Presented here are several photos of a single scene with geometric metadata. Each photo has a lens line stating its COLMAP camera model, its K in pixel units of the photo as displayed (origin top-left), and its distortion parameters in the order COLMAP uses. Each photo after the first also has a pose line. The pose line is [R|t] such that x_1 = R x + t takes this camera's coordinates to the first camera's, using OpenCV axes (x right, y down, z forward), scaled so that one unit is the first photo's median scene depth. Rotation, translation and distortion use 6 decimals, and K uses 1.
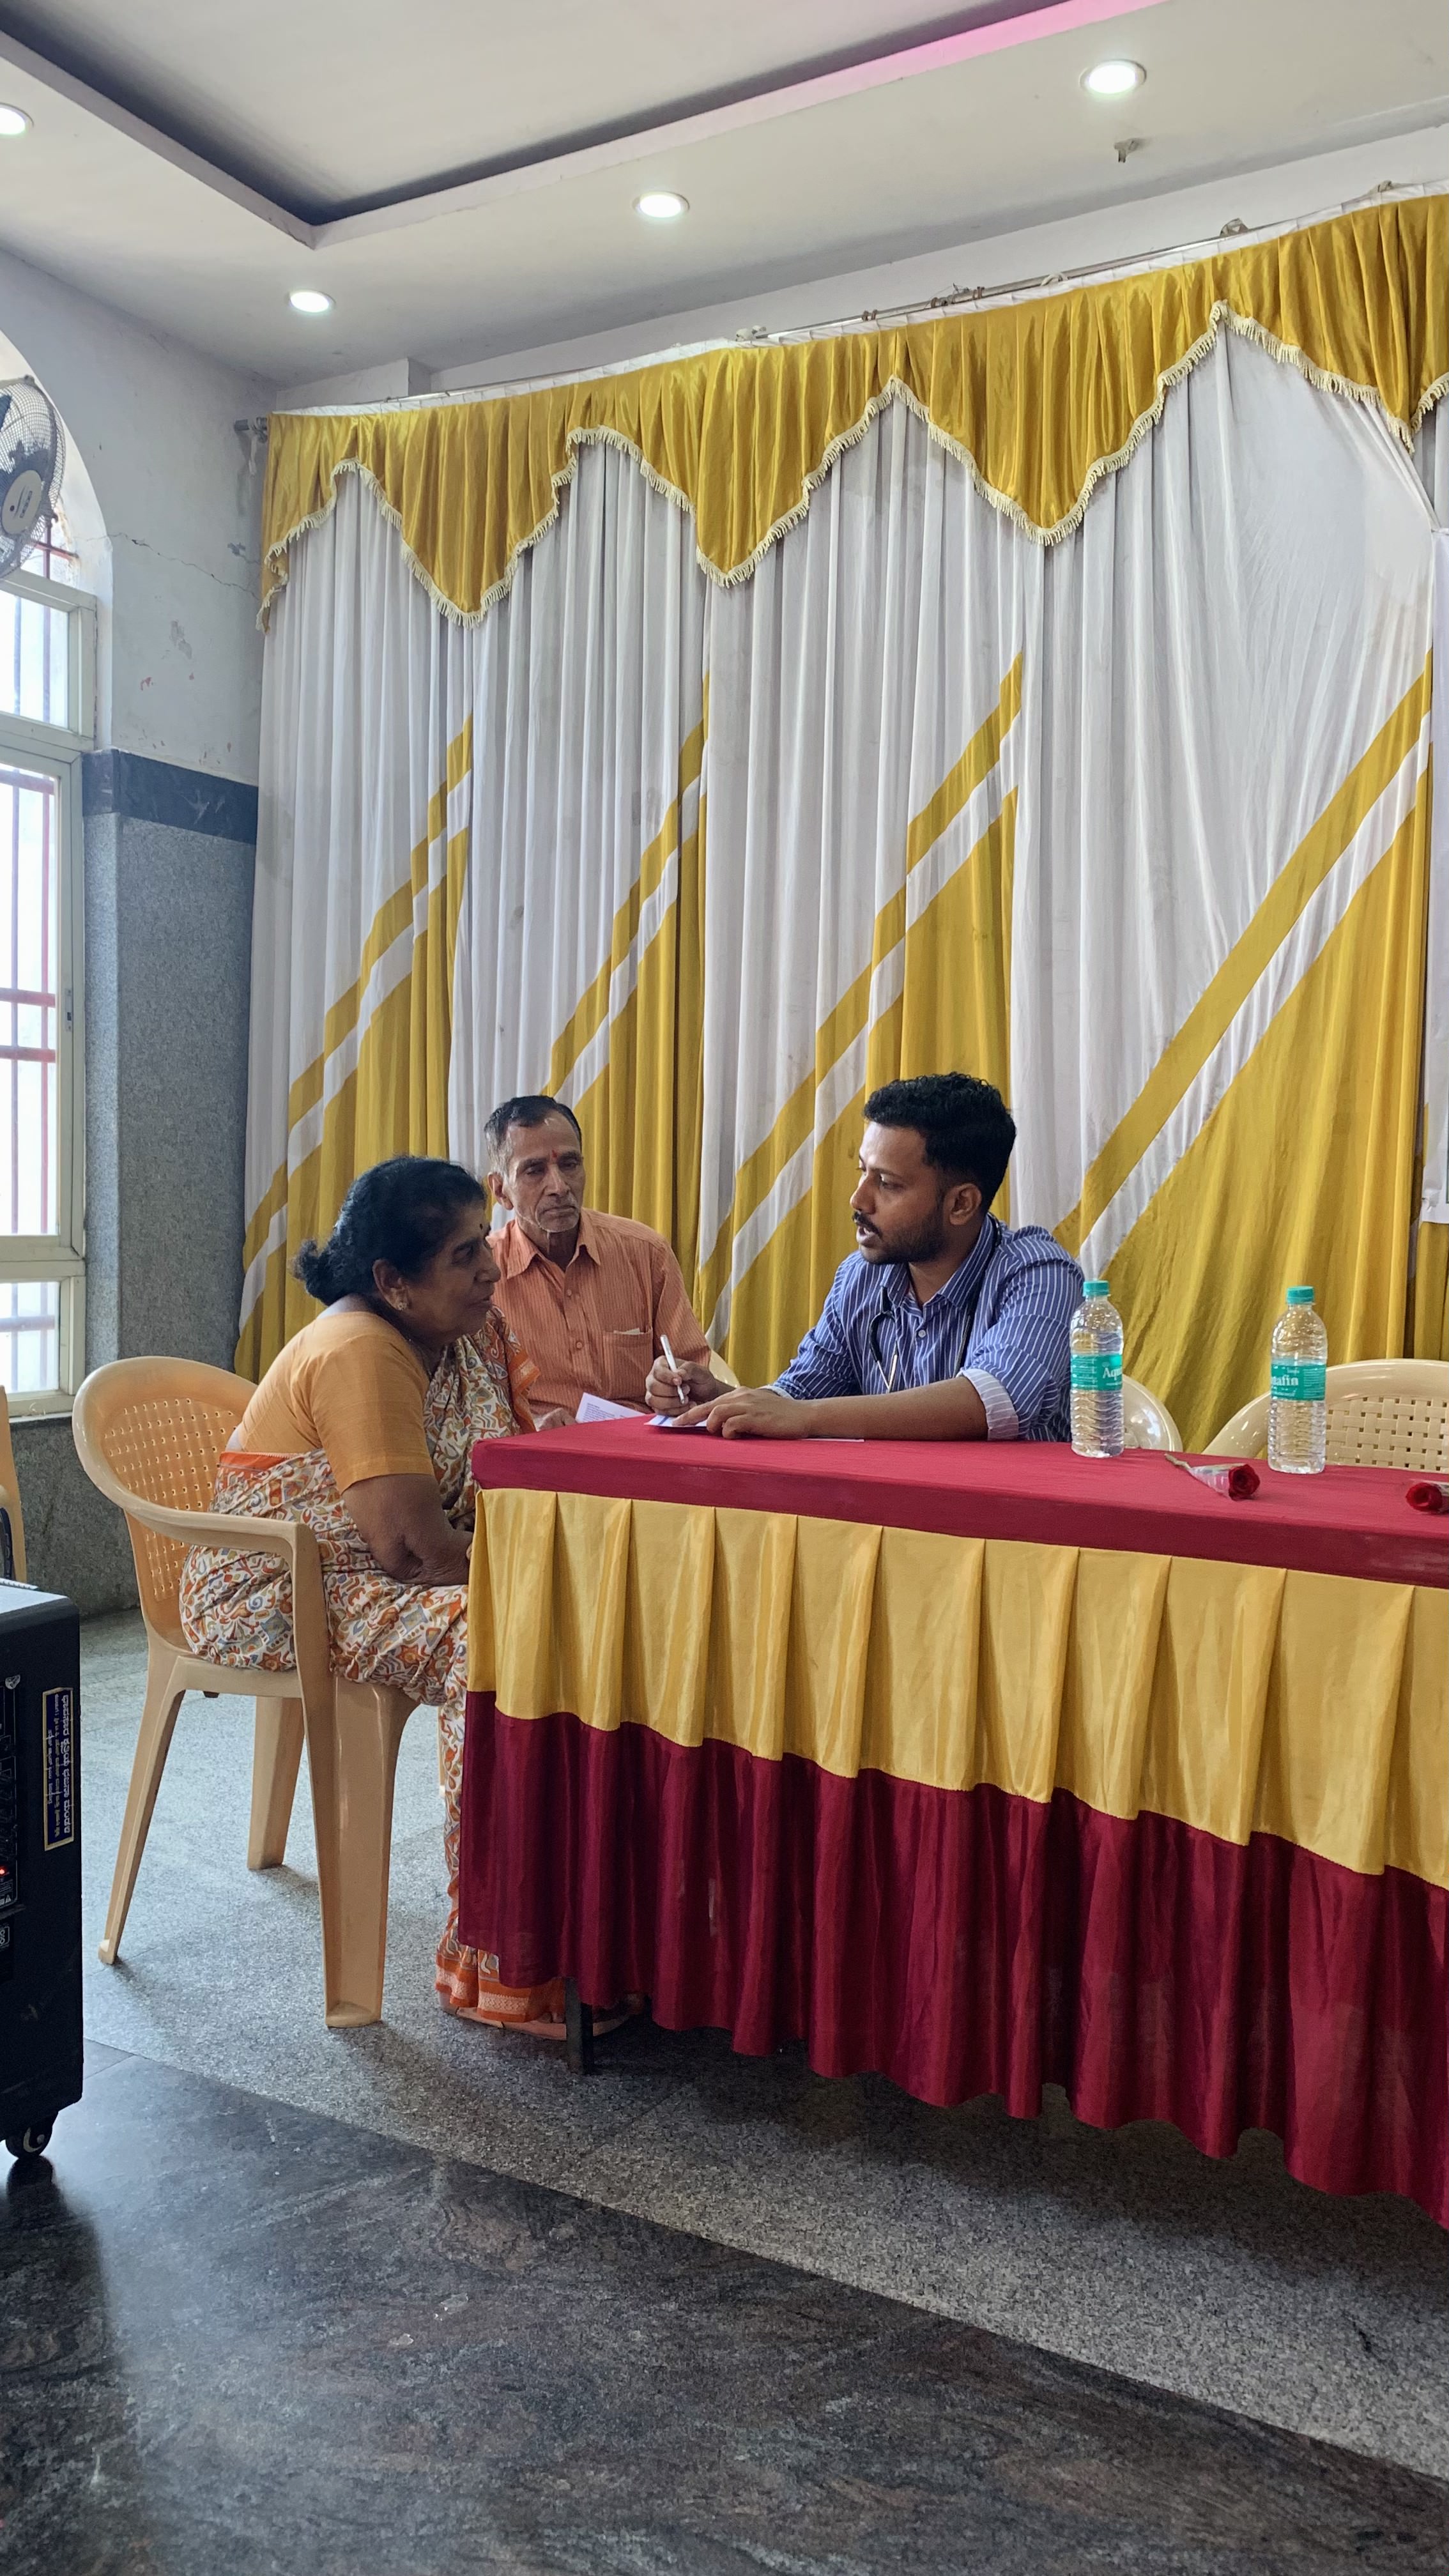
lens RADIAL K [[1977.3, 0, 739.8], [0, 1977.3, 1311.4], [0, 0, 1]] dist [0.016730, -0.030177]
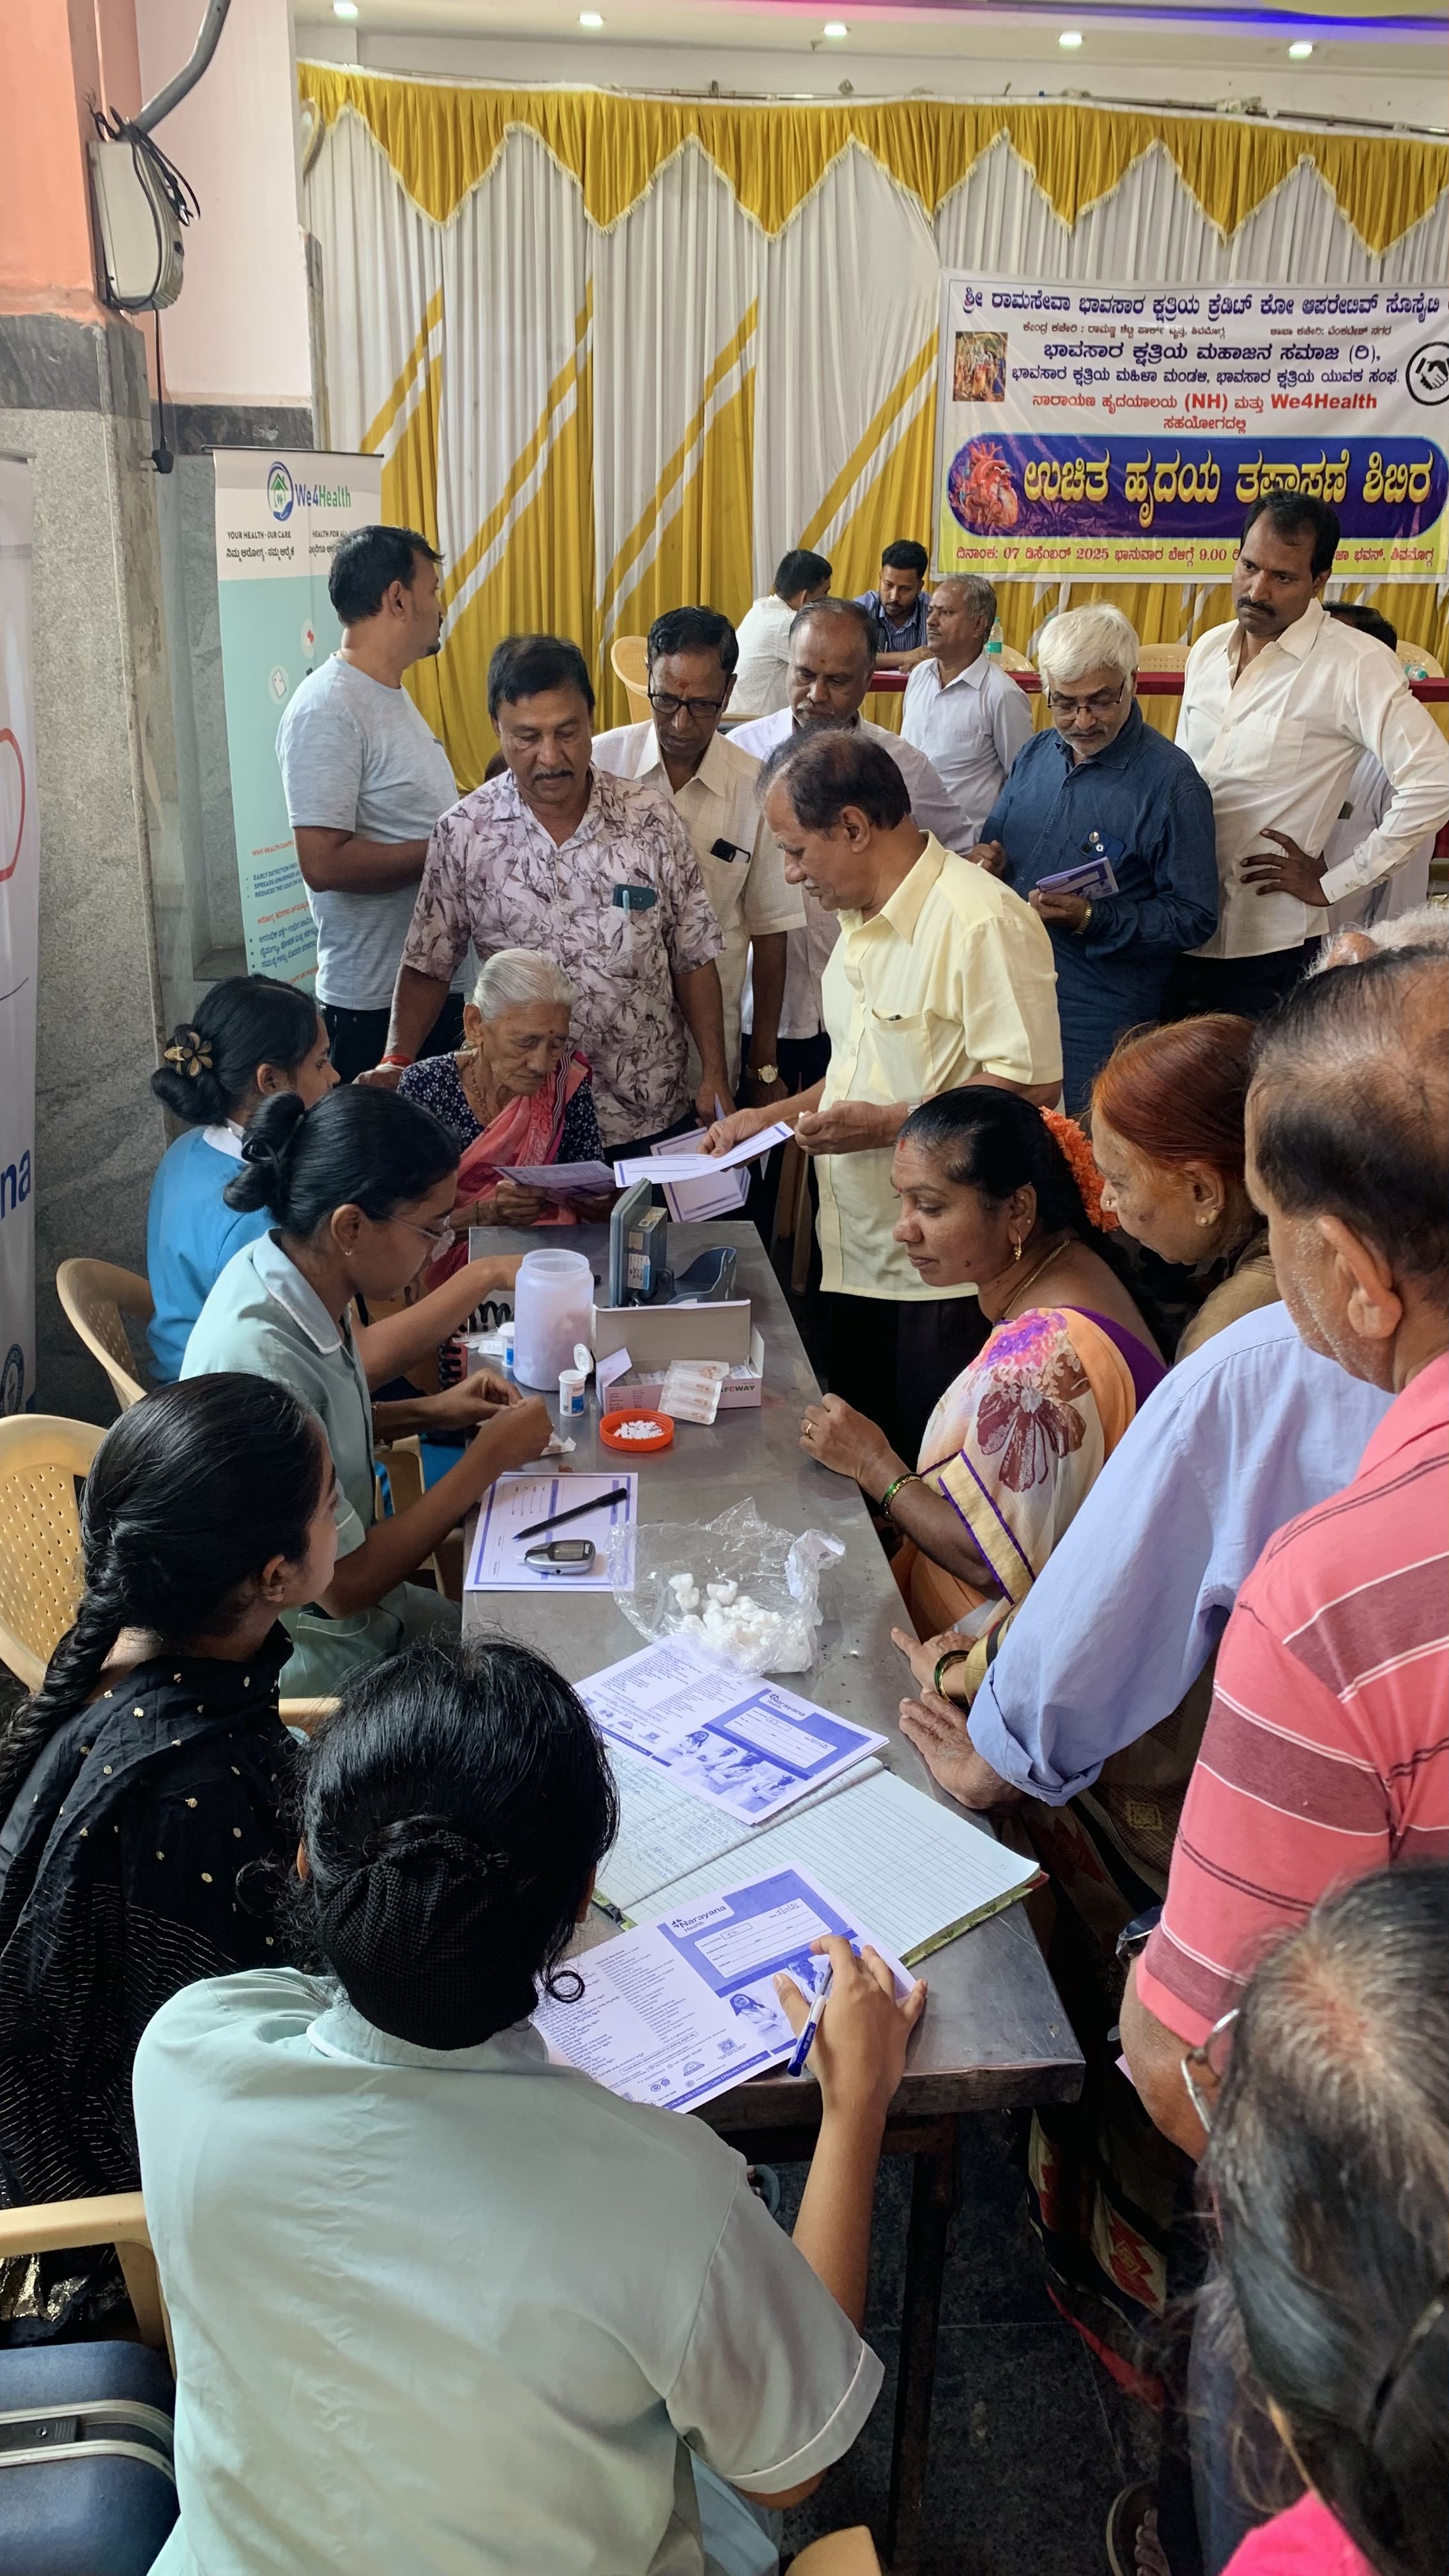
lens RADIAL K [[1977.3, 0, 711.4], [0, 1977.3, 1347.6], [0, 0, 1]] dist [0.016730, -0.030177]
pose [[0.845055, -0.211233, 0.491185, -1.074142], [0.024105, 0.932770, 0.359666, -0.041544], [-0.534136, -0.292098, 0.793334, -0.898599]]
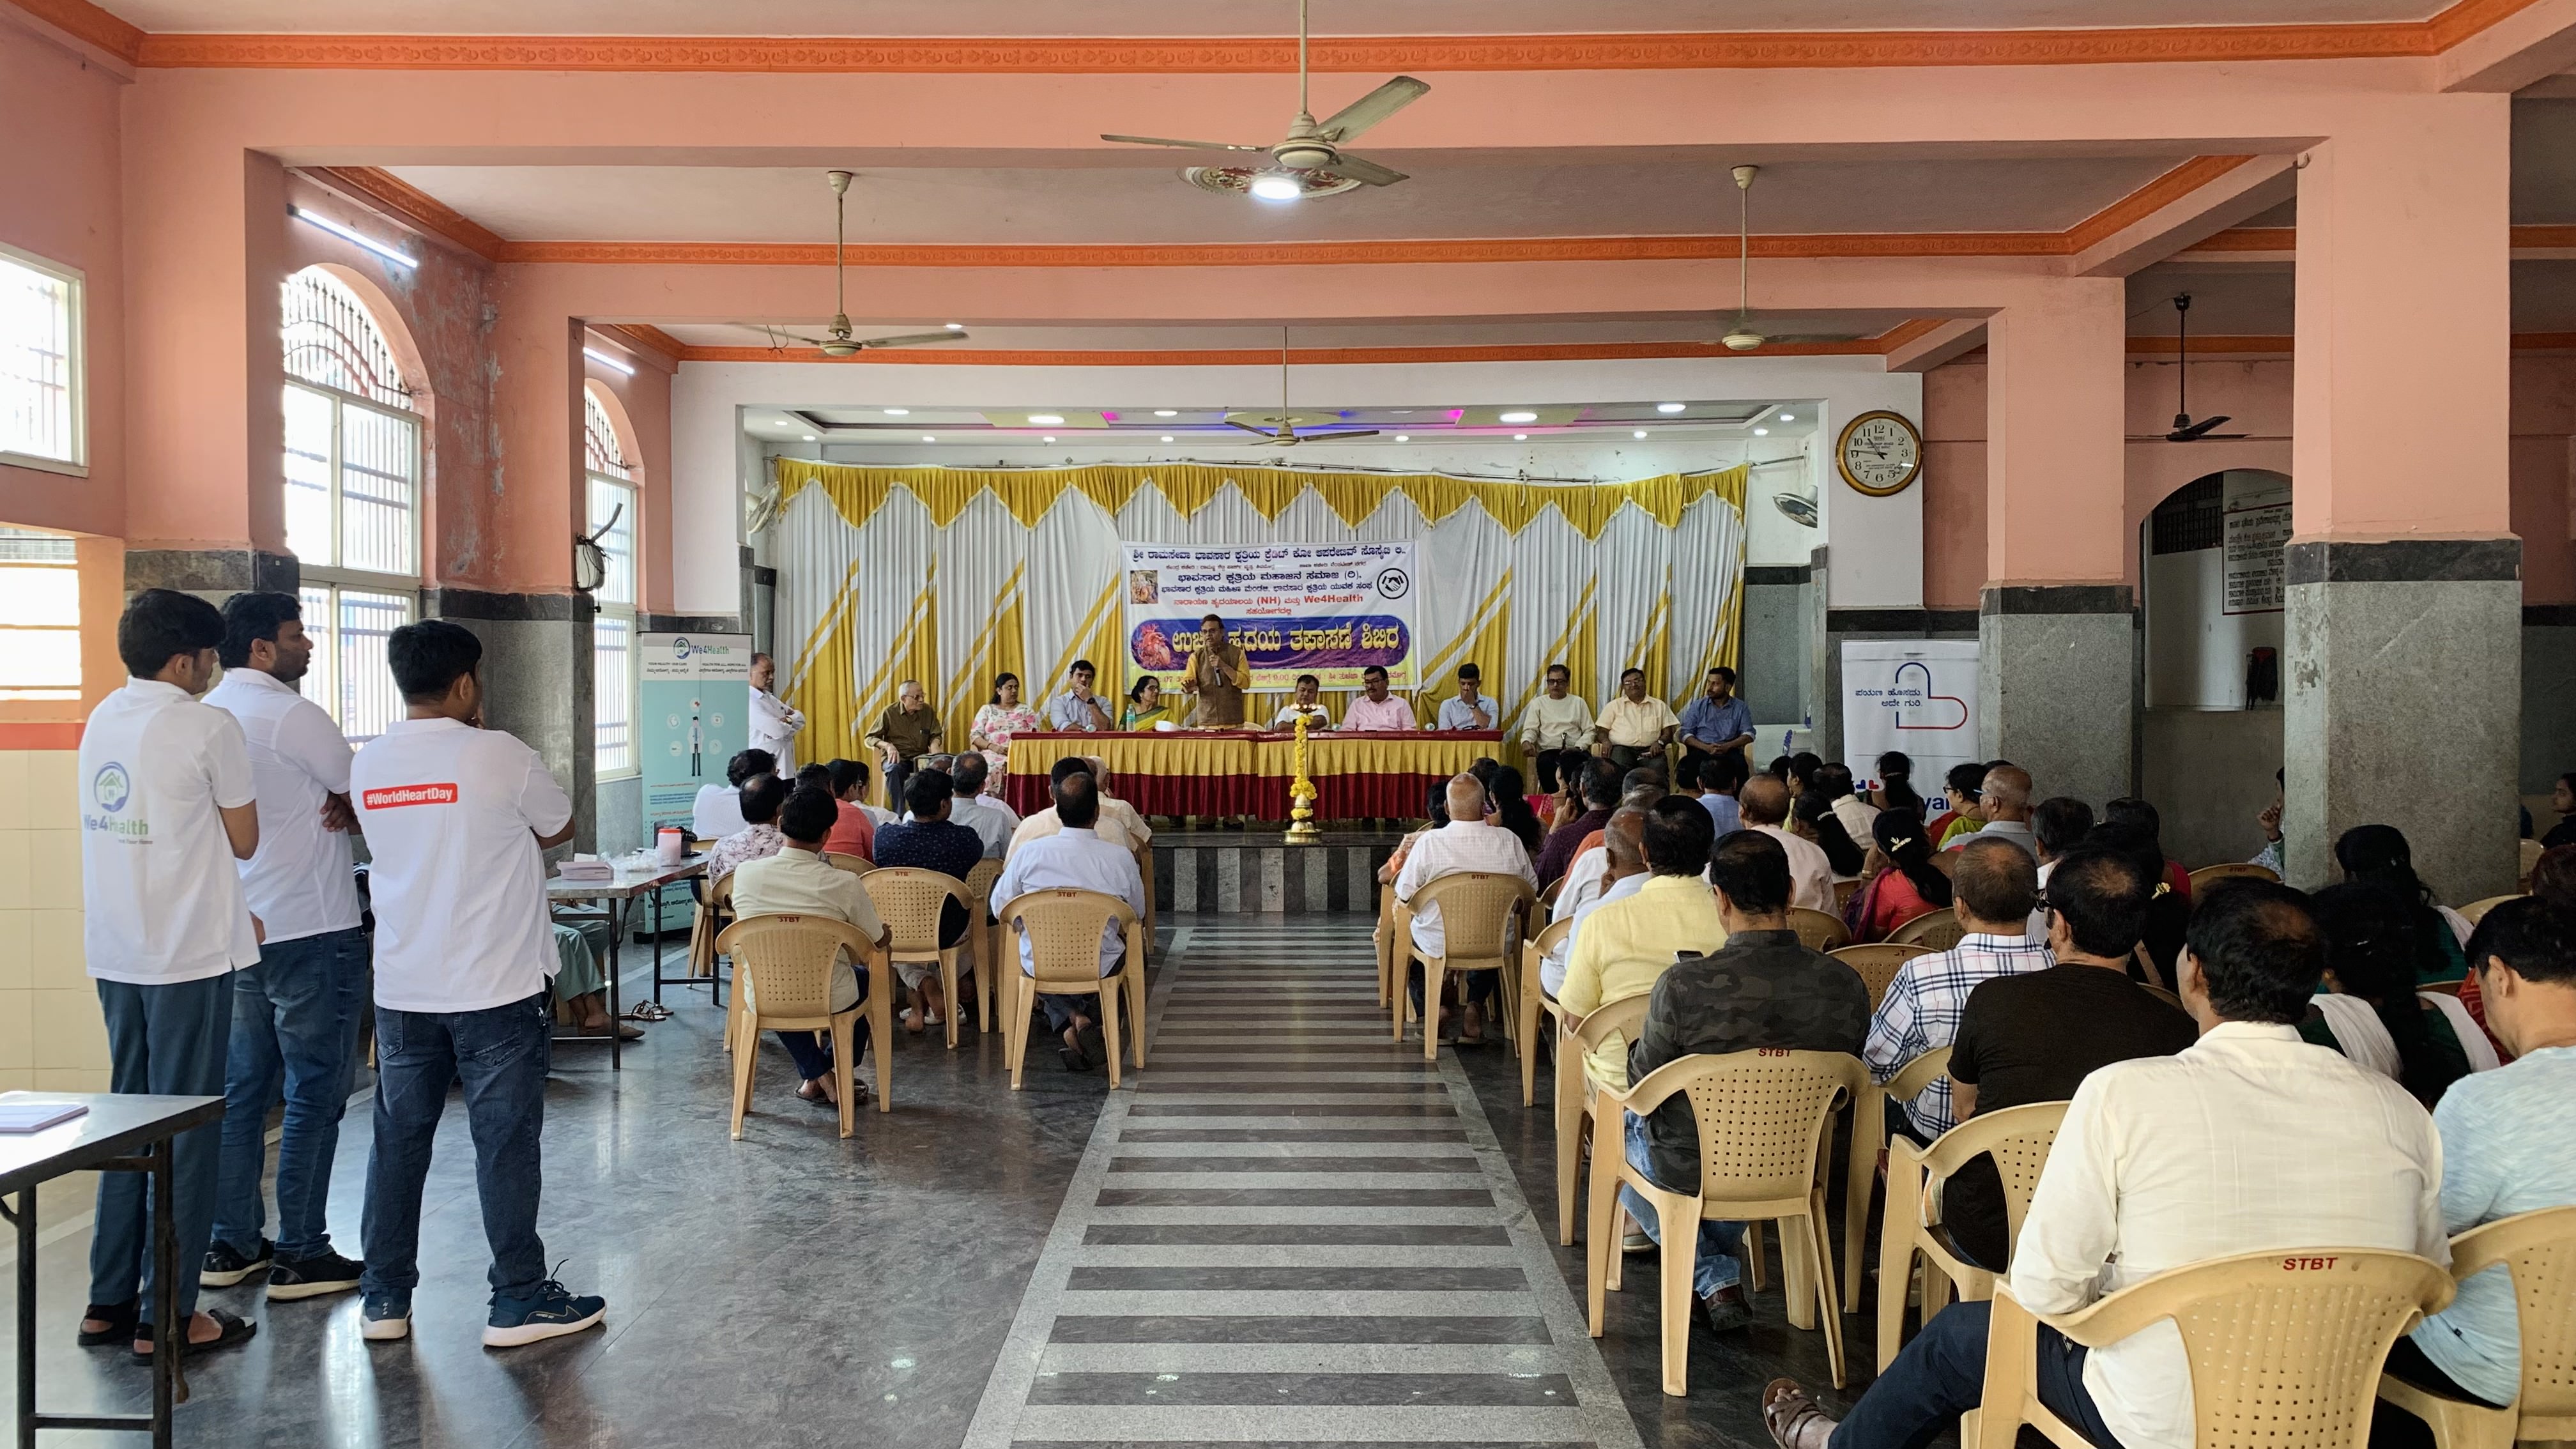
lens RADIAL K [[1977.3, 0, 1293.2], [0, 1977.3, 724.1], [0, 0, 1]] dist [0.016730, -0.030177]
pose [[0.875786, -0.031430, 0.481674, -1.213669], [0.045173, 0.998835, -0.016959, 0.094268], [-0.480580, 0.036612, 0.876186, -2.547531]]
